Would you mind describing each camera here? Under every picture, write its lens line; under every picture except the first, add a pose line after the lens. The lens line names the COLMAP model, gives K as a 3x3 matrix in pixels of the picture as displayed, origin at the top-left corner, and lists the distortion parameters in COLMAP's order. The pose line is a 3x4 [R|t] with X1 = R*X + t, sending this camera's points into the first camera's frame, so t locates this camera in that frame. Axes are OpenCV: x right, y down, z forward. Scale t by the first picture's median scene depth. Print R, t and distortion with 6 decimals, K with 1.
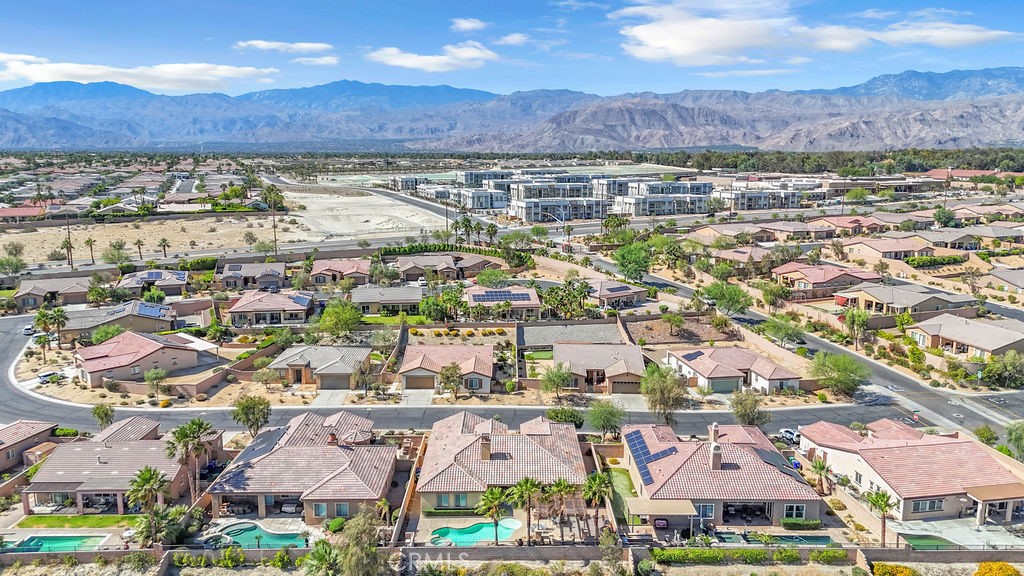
lens RADIAL K [[747.3, 0, 513.7], [0, 747.3, 285.9], [0, 0, 1]] dist [0.061591, -0.052740]
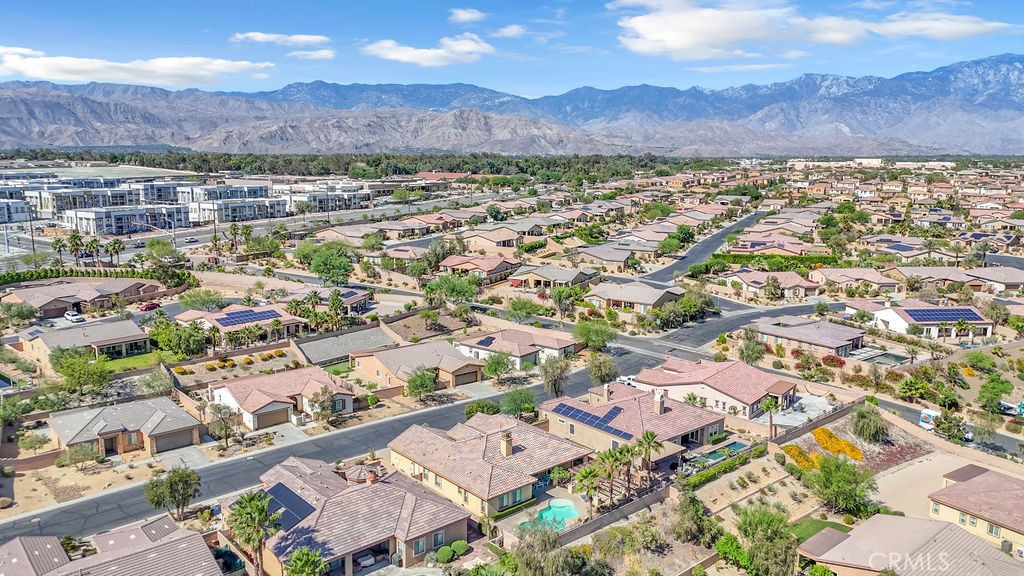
lens RADIAL K [[747.3, 0, 513.7], [0, 747.3, 285.9], [0, 0, 1]] dist [0.061591, -0.052740]
pose [[0.754077, -0.107588, 0.647914, -0.100863], [0.108845, 0.993322, 0.038264, -0.006332], [-0.647704, 0.041668, 0.760752, 0.027851]]
